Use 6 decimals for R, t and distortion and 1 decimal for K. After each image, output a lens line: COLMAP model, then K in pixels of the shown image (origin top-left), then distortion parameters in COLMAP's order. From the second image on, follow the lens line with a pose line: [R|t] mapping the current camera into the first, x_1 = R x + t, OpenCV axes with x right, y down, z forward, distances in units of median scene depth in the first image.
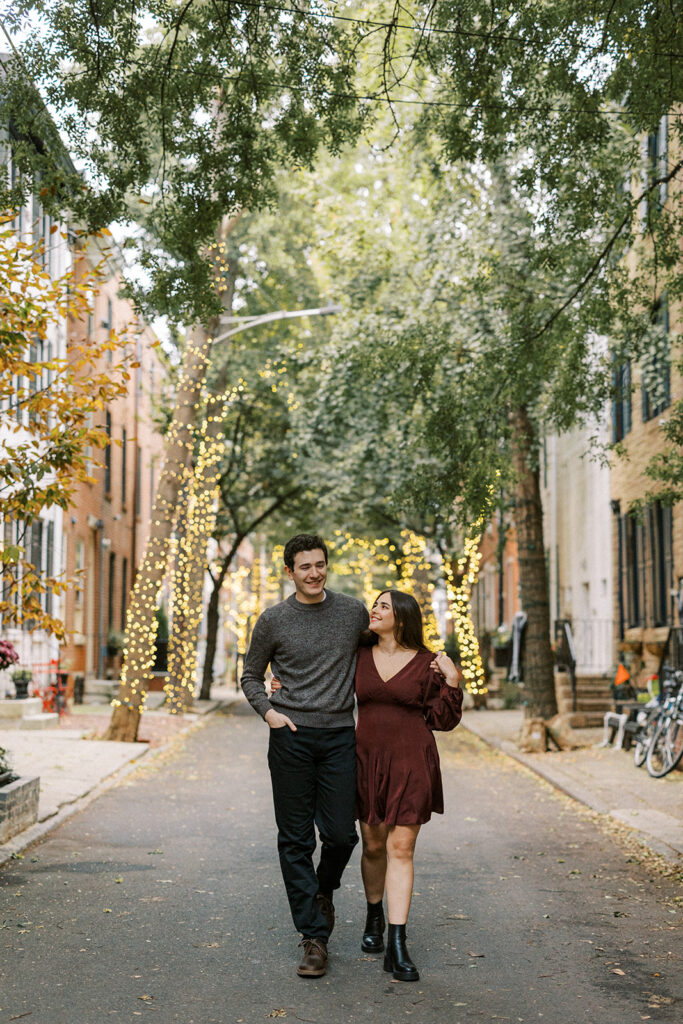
lens RADIAL K [[1411.9, 0, 341.5], [0, 1411.9, 512.0], [0, 0, 1]] dist [0.007158, 0.016043]
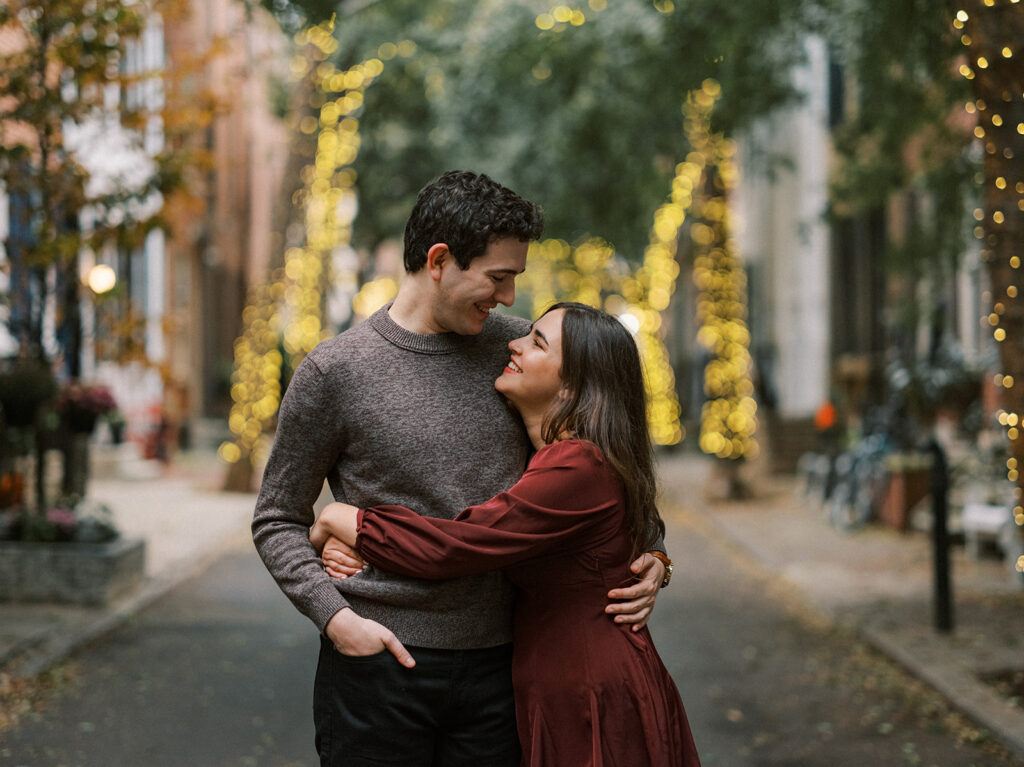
lens RADIAL K [[1895.9, 0, 512.0], [0, 1895.9, 383.5], [0, 0, 1]] dist [-0.013677, -0.044537]
pose [[0.999941, -0.007393, -0.007954, 0.019487], [0.008155, 0.994896, 0.100578, -0.018729], [0.007170, -0.100637, 0.994897, -0.126275]]
